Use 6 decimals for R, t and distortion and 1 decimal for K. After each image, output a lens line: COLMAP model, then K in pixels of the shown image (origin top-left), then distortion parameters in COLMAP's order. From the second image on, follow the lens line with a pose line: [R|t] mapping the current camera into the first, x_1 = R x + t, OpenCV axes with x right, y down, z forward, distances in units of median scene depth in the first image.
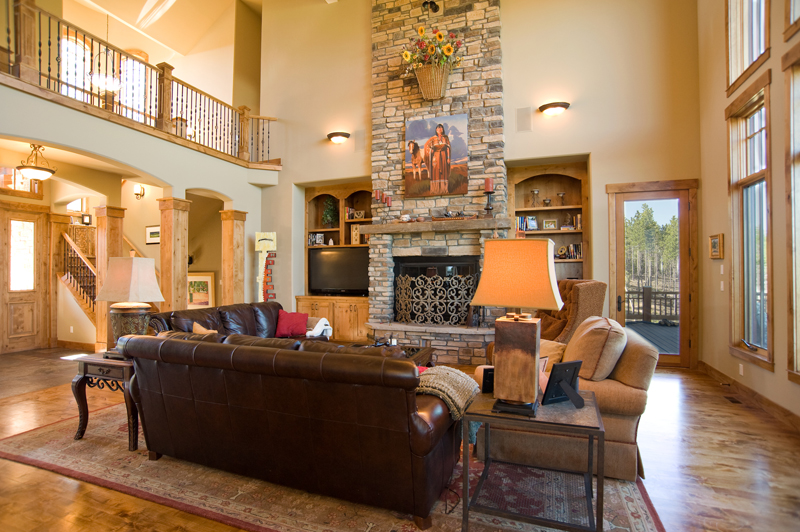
lens RADIAL K [[402.5, 0, 401.3], [0, 402.5, 265.1], [0, 0, 1]] dist [-0.021113, 0.003708]
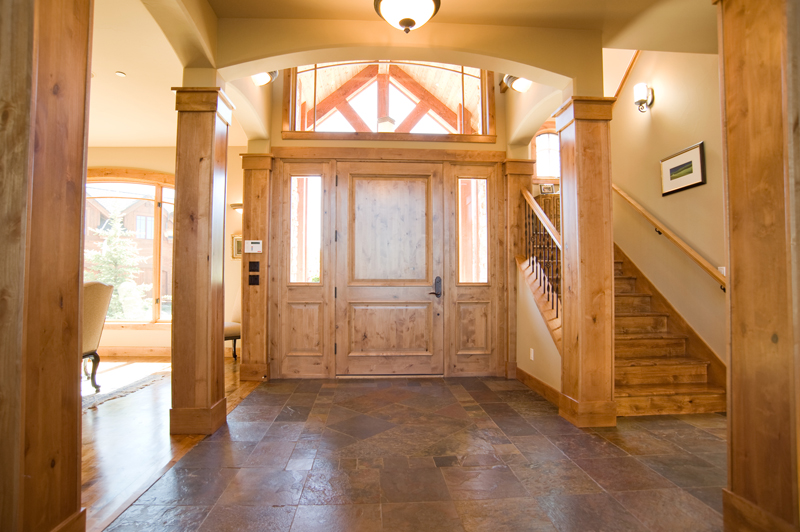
lens RADIAL K [[402.5, 0, 399.6], [0, 402.5, 260.2], [0, 0, 1]] dist [-0.021113, 0.003708]
pose [[0.415481, -0.028129, -0.909167, -0.392011], [0.010605, 0.999604, -0.026080, 0.040356], [0.909540, 0.001194, 0.415615, 0.597567]]
